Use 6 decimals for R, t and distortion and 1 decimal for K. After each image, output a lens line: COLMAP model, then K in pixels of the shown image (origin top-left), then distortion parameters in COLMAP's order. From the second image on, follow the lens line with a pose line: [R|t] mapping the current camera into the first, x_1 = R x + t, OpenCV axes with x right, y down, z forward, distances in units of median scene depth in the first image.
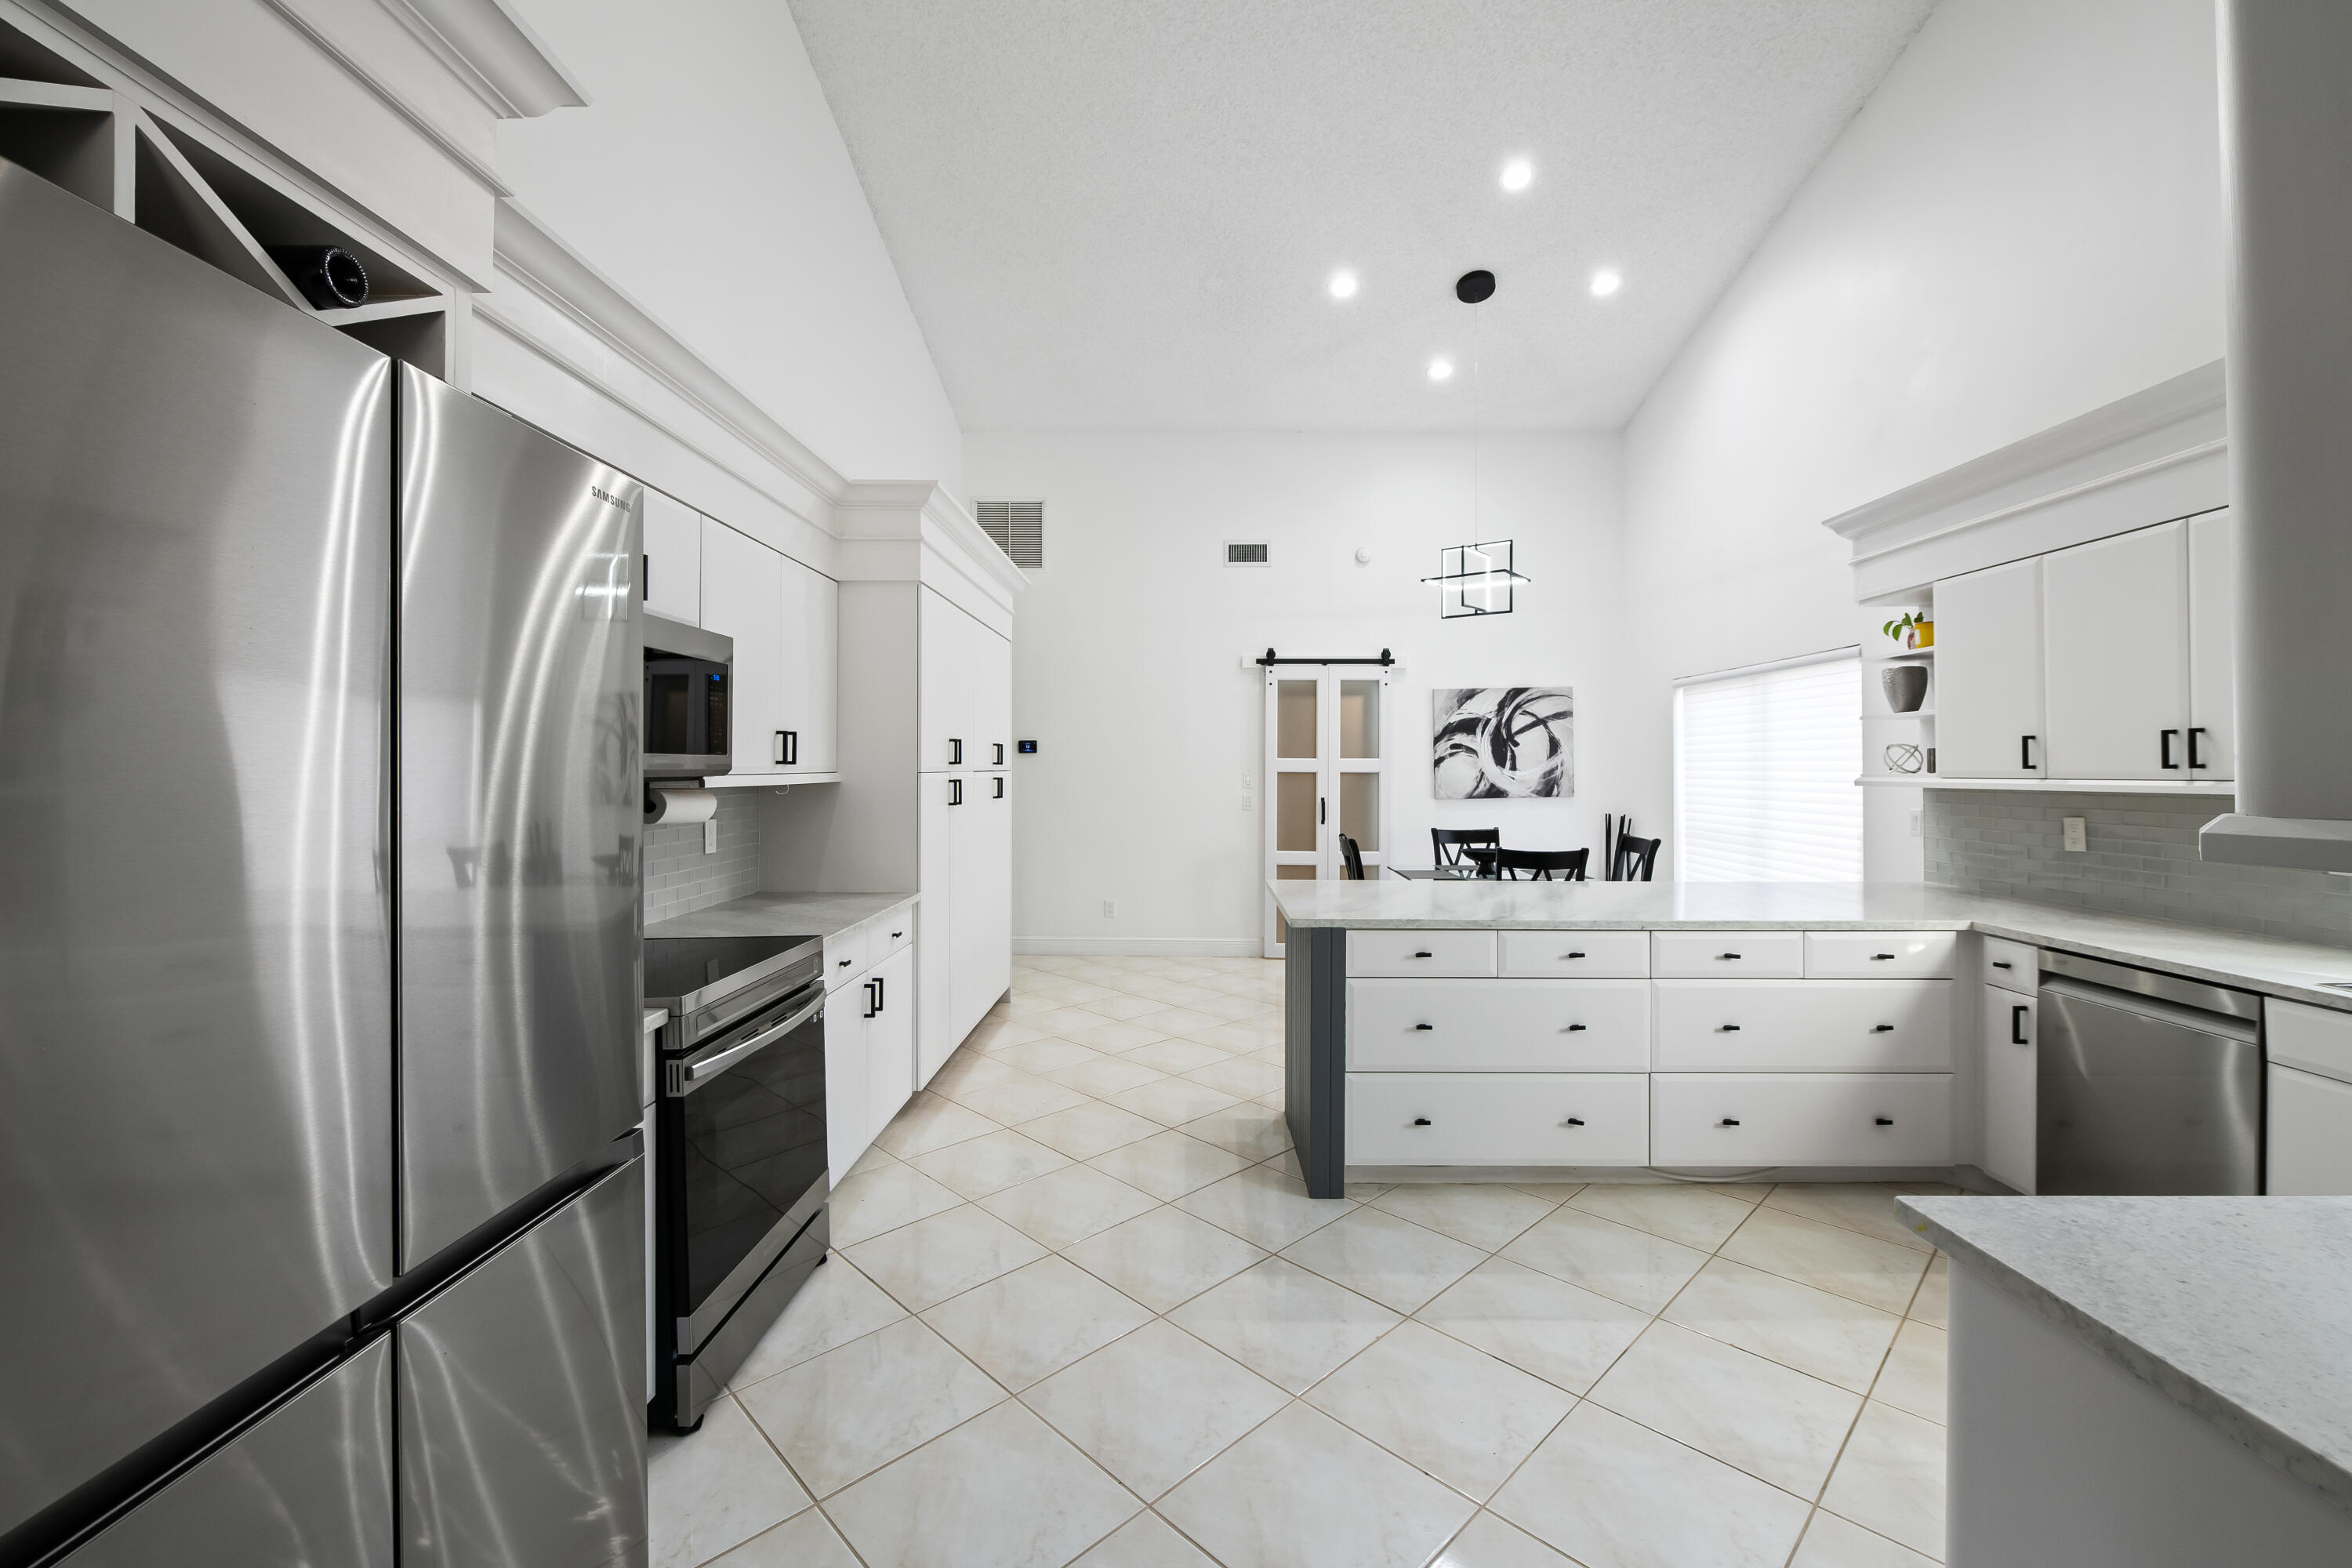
lens RADIAL K [[969.9, 0, 1186.1], [0, 969.9, 762.9], [0, 0, 1]] dist [0.002629, -0.000573]
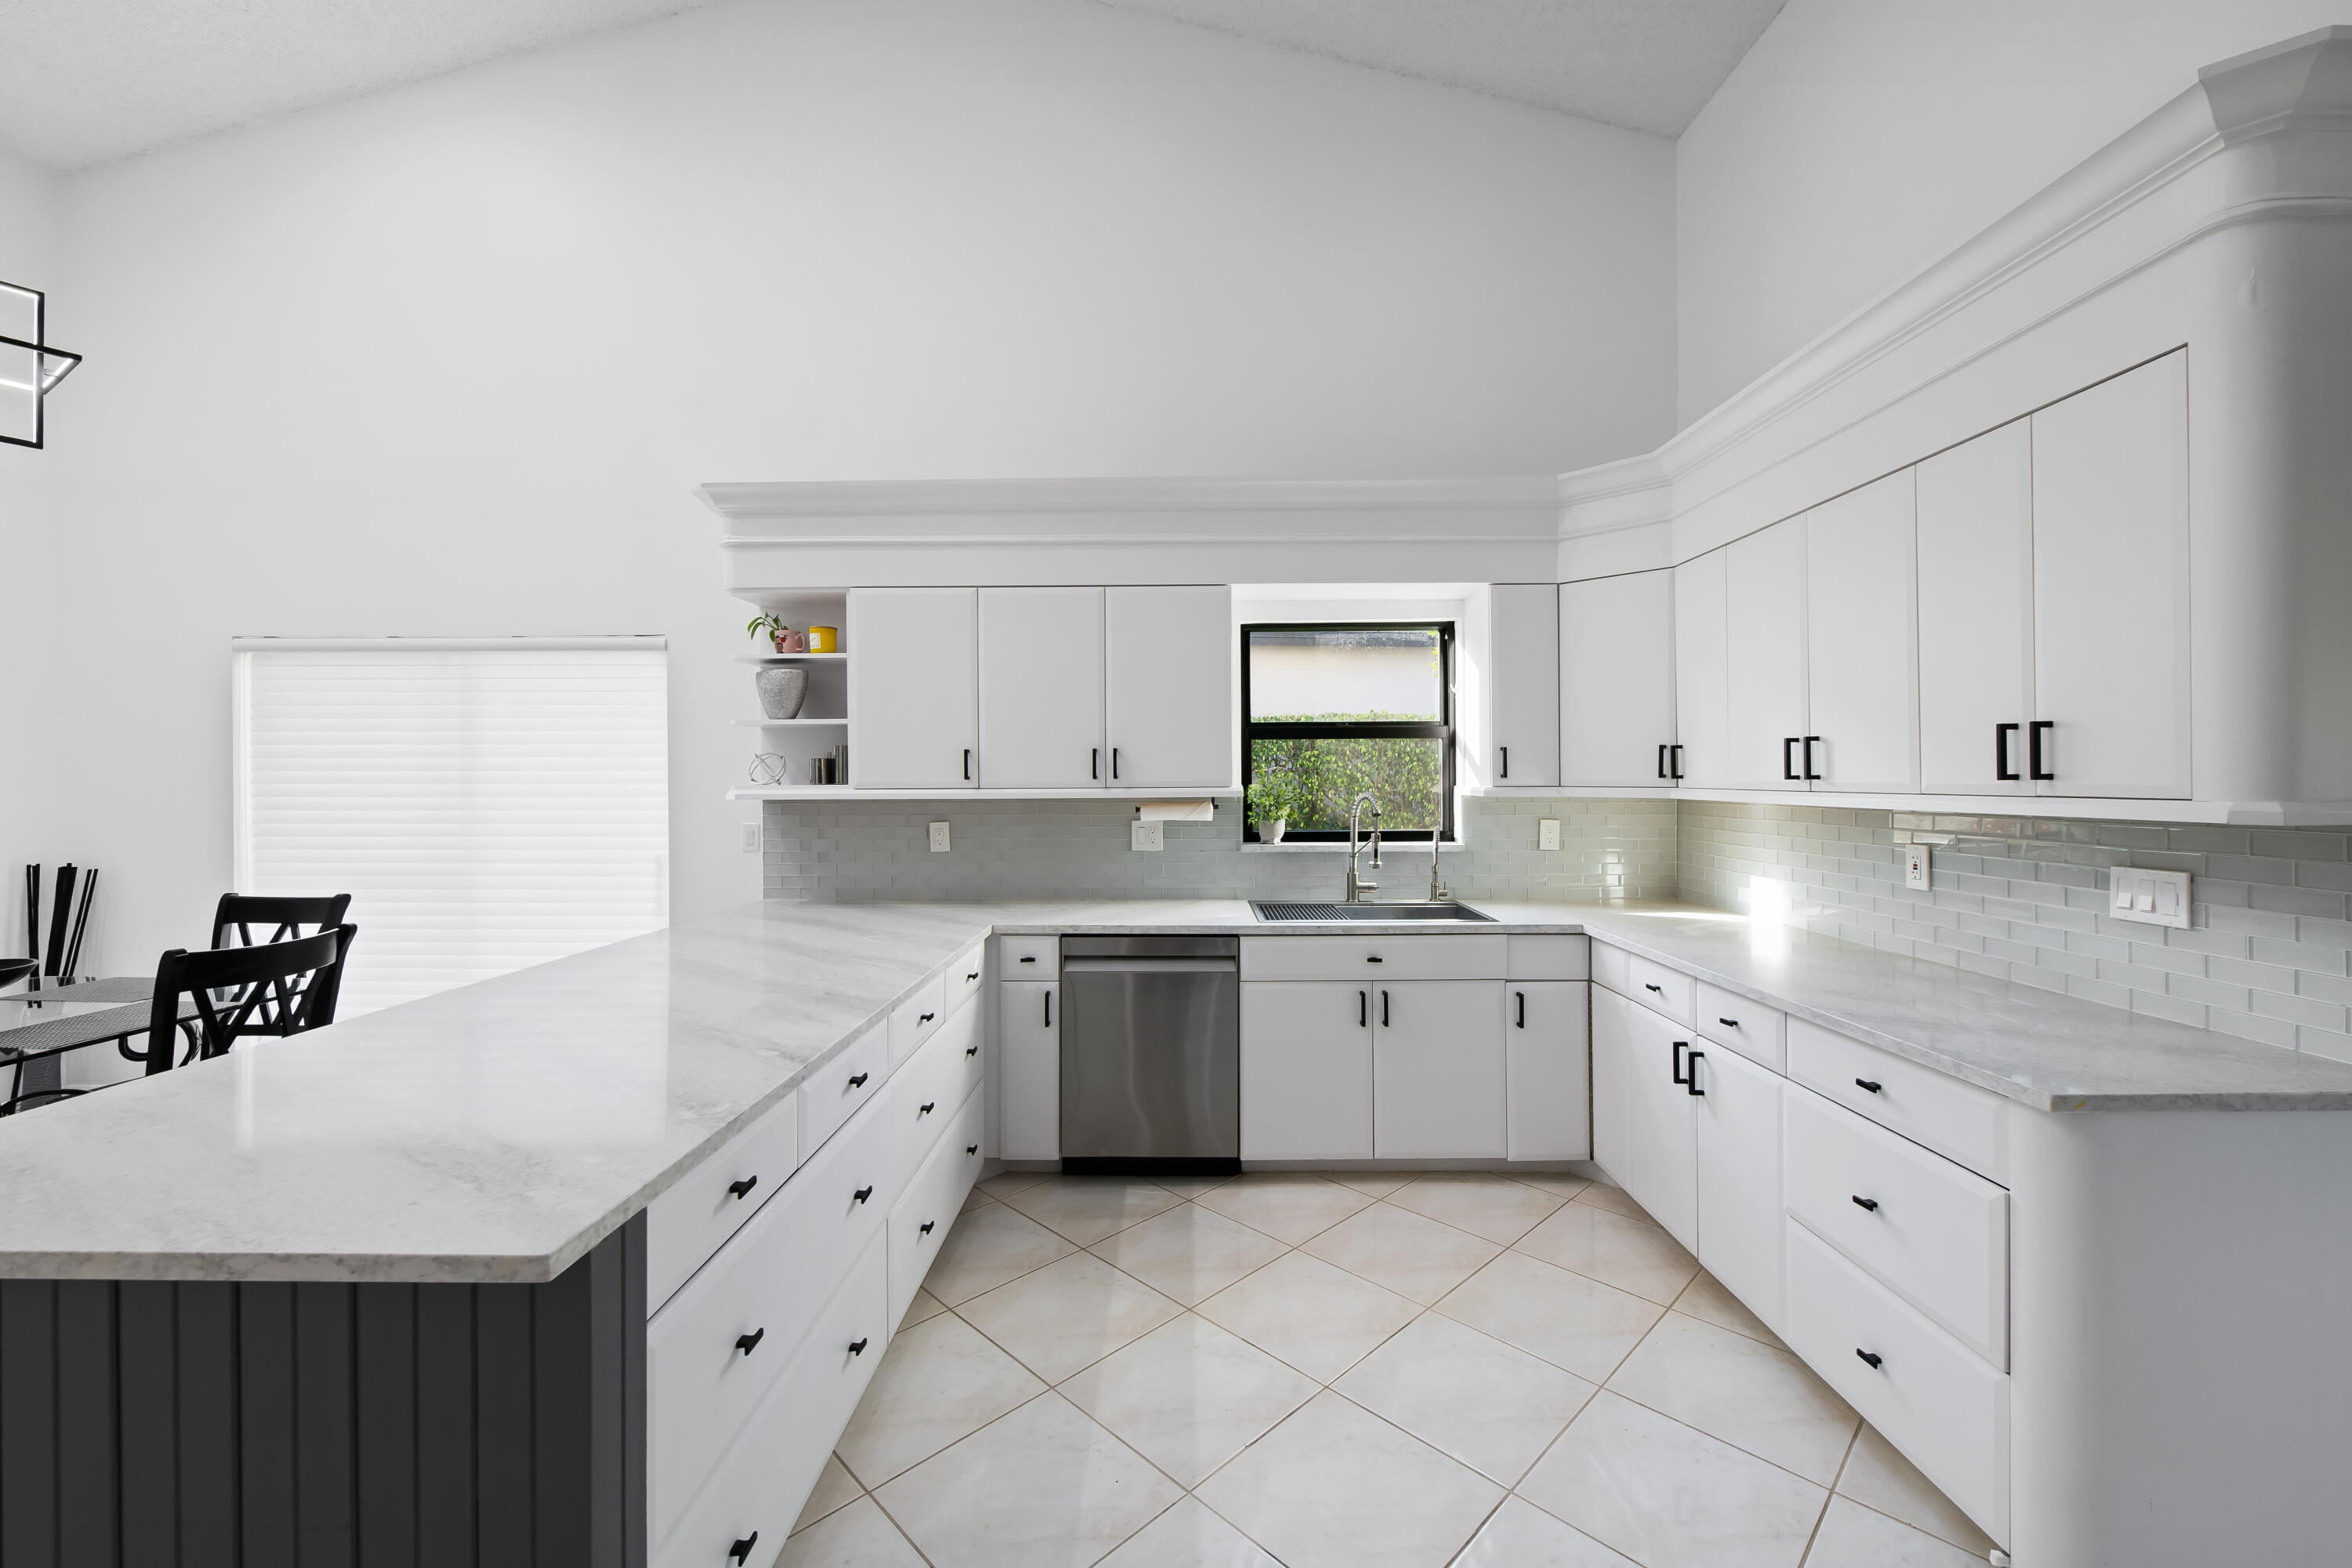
lens RADIAL K [[929.6, 0, 1191.0], [0, 929.6, 778.7], [0, 0, 1]] dist [0.001609, -0.001889]
pose [[-0.011602, -0.000816, 0.999932, -0.190920], [-0.003842, 0.999992, 0.000771, 0.003132], [-0.999925, -0.003833, -0.011605, 0.762598]]
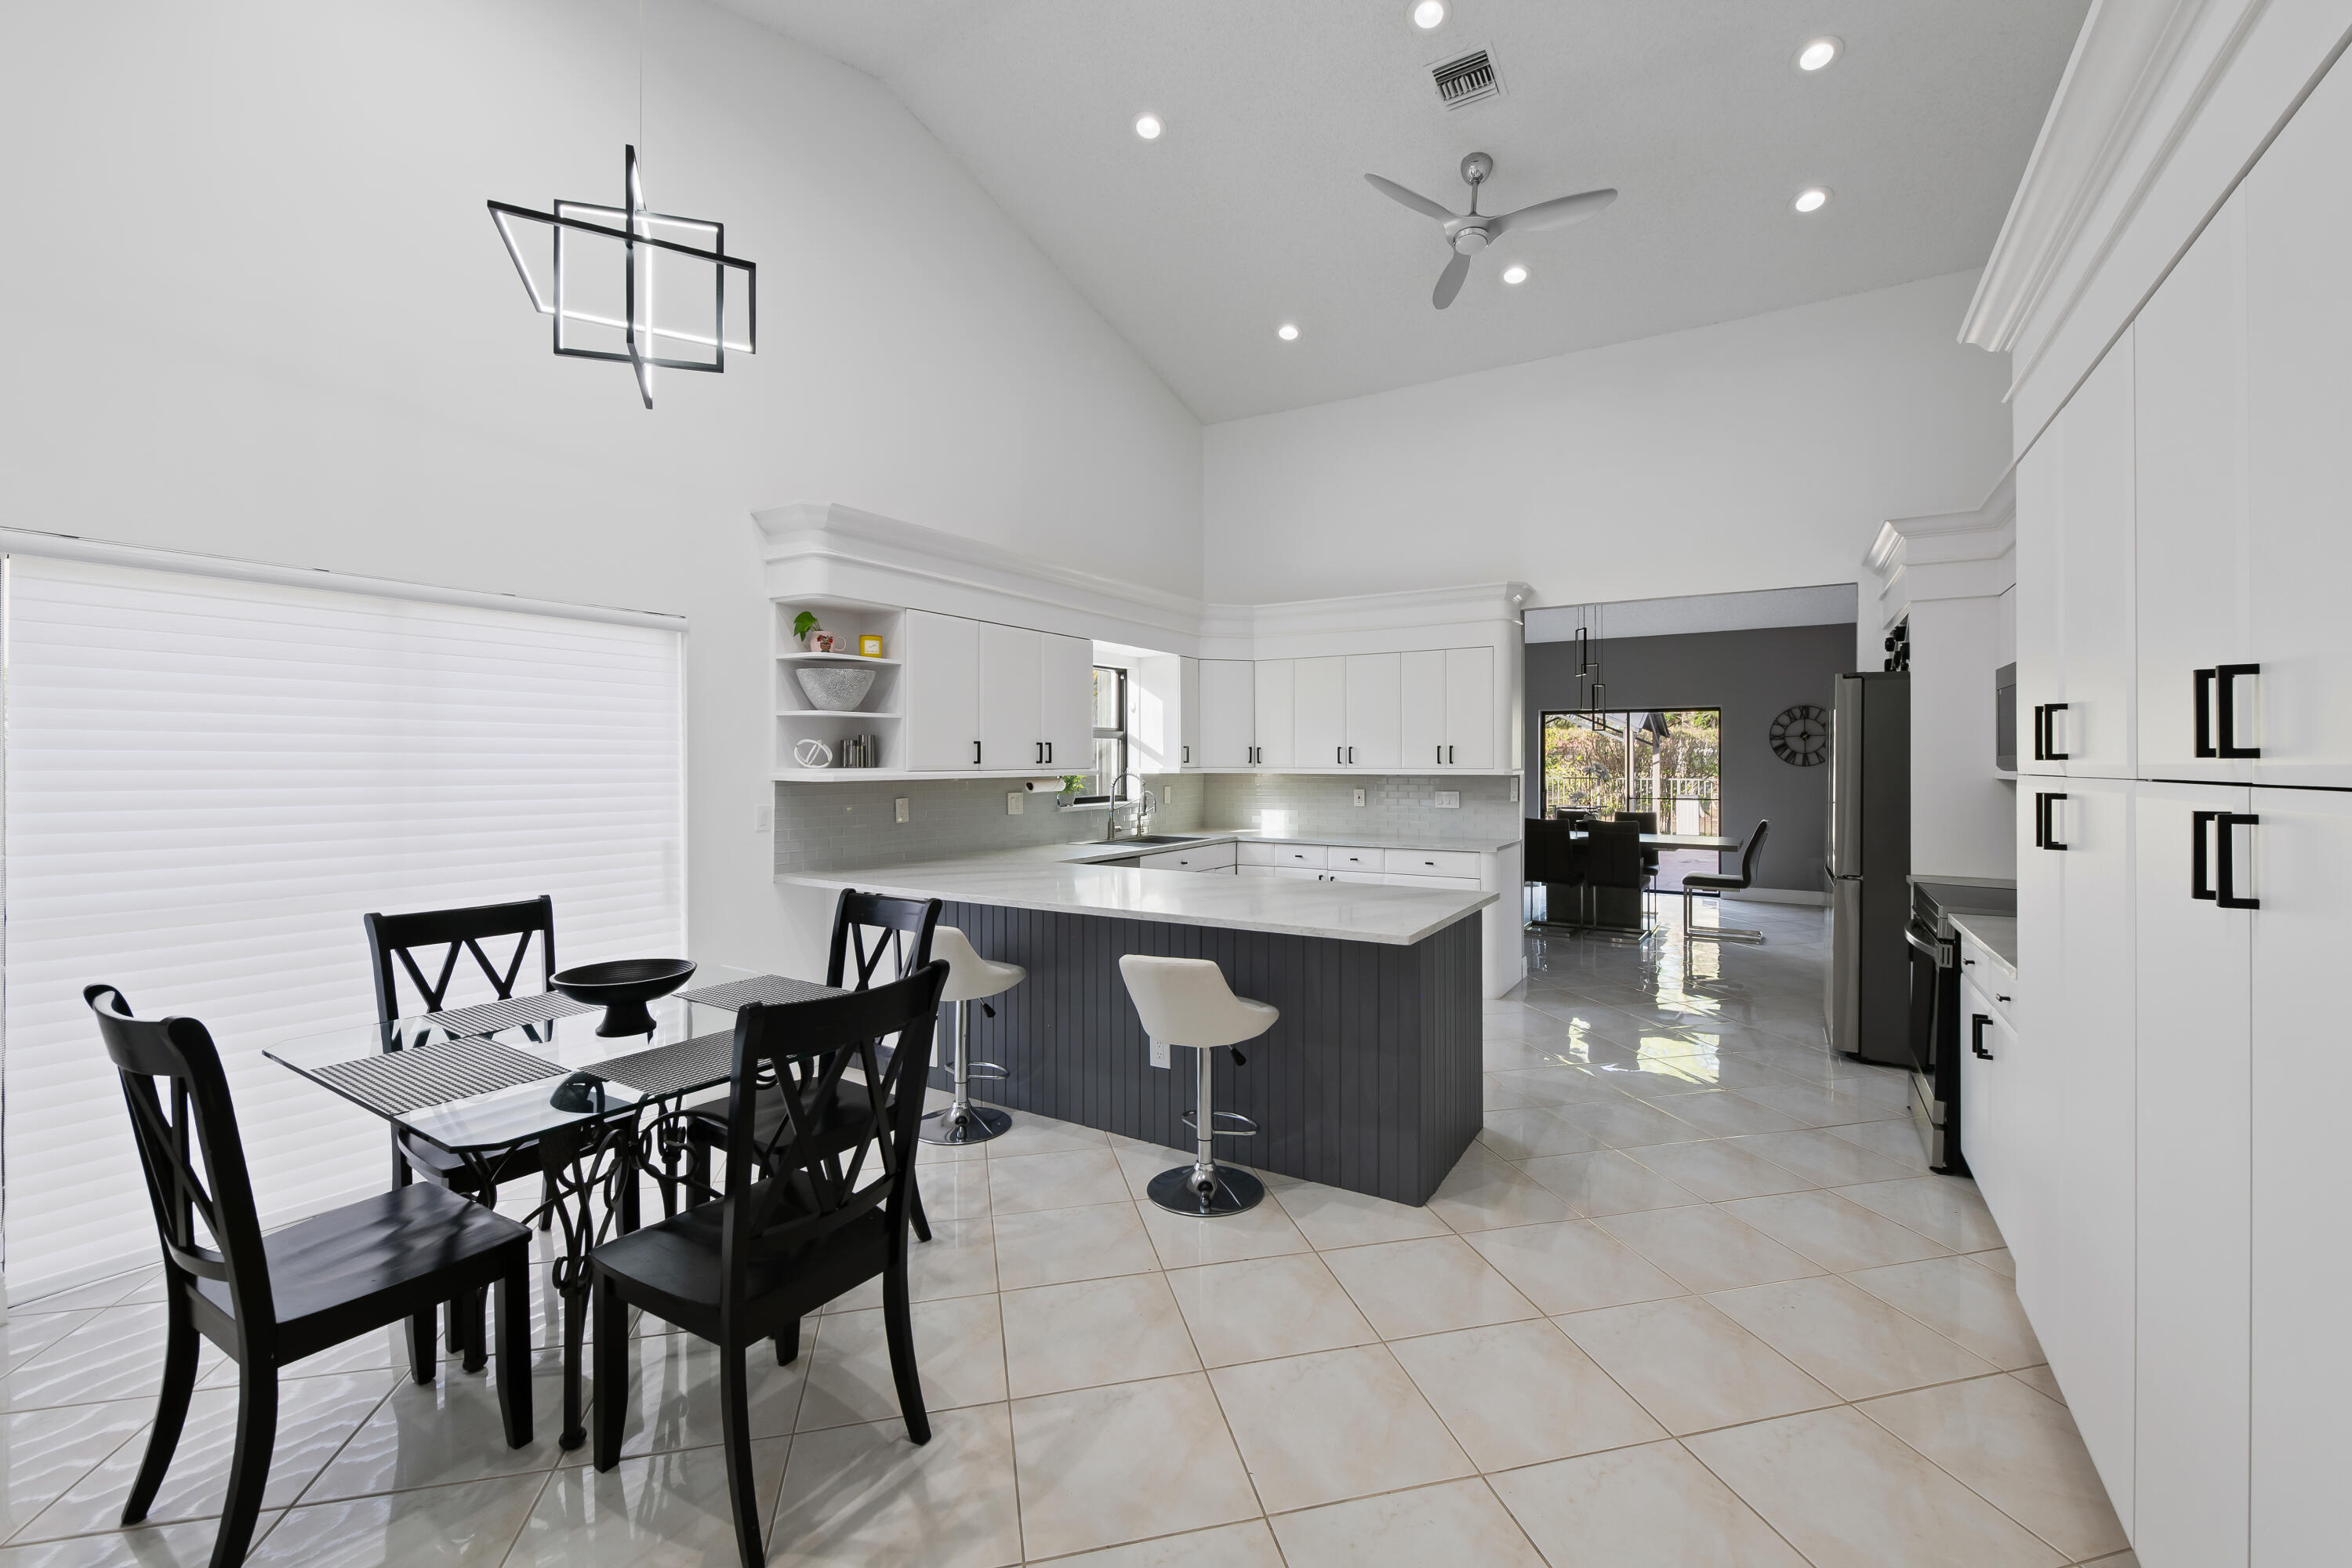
lens RADIAL K [[969.9, 0, 1180.5], [0, 969.9, 756.9], [0, 0, 1]] dist [0.002629, -0.000573]
pose [[-0.858155, 0.002289, 0.513385, -0.157917], [-0.002795, 0.999954, -0.009131, 0.008098], [-0.513382, -0.009271, -0.858110, 2.122594]]
